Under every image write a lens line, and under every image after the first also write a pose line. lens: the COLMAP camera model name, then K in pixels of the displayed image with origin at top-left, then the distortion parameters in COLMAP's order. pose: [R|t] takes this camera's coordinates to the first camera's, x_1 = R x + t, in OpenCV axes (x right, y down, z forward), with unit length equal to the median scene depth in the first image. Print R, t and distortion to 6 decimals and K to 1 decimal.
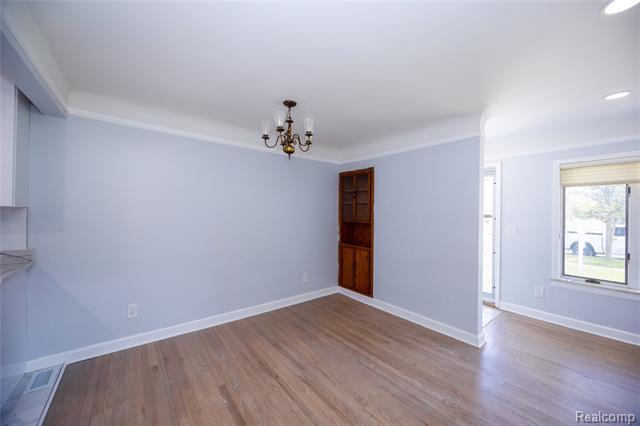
lens RADIAL K [[240.1, 0, 321.3], [0, 240.1, 211.1], [0, 0, 1]] dist [-0.001429, -0.000233]
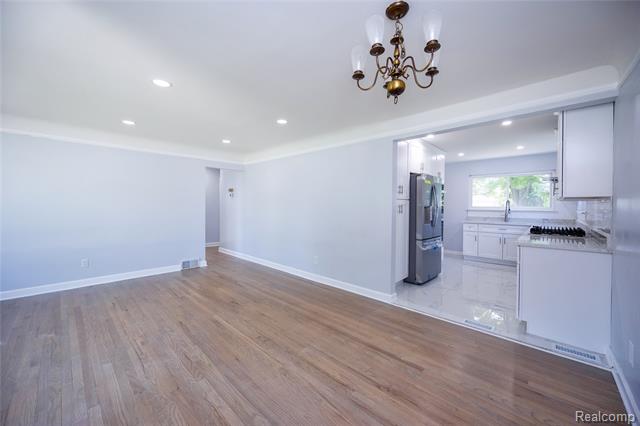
lens RADIAL K [[245.3, 0, 318.3], [0, 245.3, 207.0], [0, 0, 1]] dist [-0.000929, -0.000005]
pose [[-0.990231, -0.020770, -0.137879, 0.119921], [-0.020858, 0.999782, -0.000803, 0.041741], [0.137866, 0.002081, -0.990449, 1.362933]]
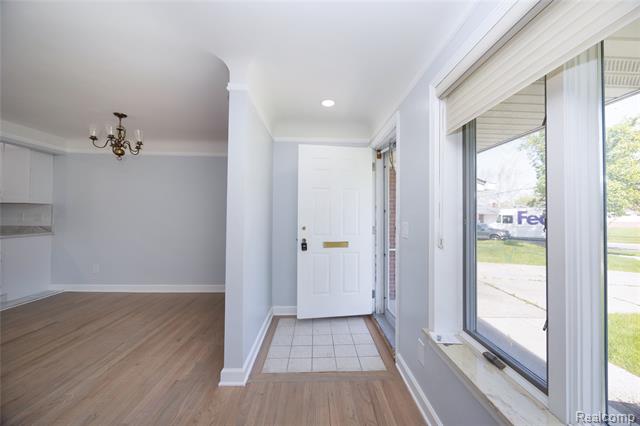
lens RADIAL K [[240.1, 0, 321.3], [0, 240.1, 211.1], [0, 0, 1]] dist [-0.001429, -0.000233]
pose [[0.800758, -0.014601, -0.598810, 1.229101], [0.002728, 0.999781, -0.020730, 0.061373], [0.598982, 0.014967, 0.800622, 0.550946]]
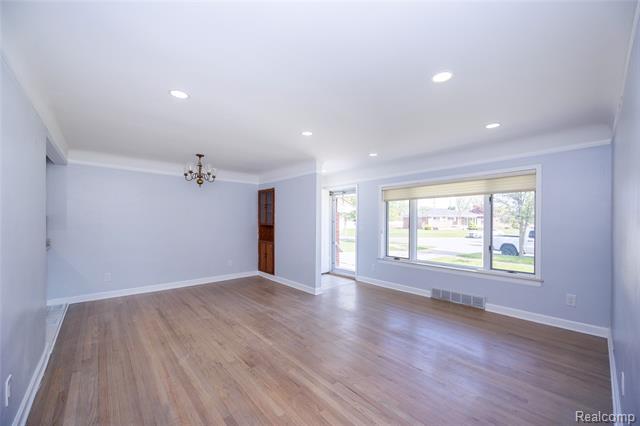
lens RADIAL K [[248.2, 0, 319.4], [0, 248.2, 220.6], [0, 0, 1]] dist [-0.001037, -0.000086]
pose [[0.998518, -0.008072, 0.053825, 0.545992], [0.007809, 0.999956, 0.005101, 0.019483], [-0.053864, -0.004673, 0.998537, -0.732962]]
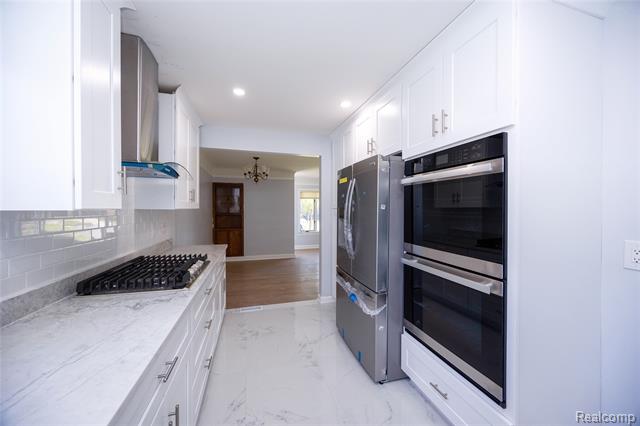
lens RADIAL K [[245.3, 0, 318.3], [0, 245.3, 207.0], [0, 0, 1]] dist [-0.000929, -0.000005]
pose [[0.397081, -0.008477, 0.917744, -1.652093], [0.003817, 0.999964, 0.007585, -0.025095], [-0.917776, 0.000491, 0.397099, -0.319727]]
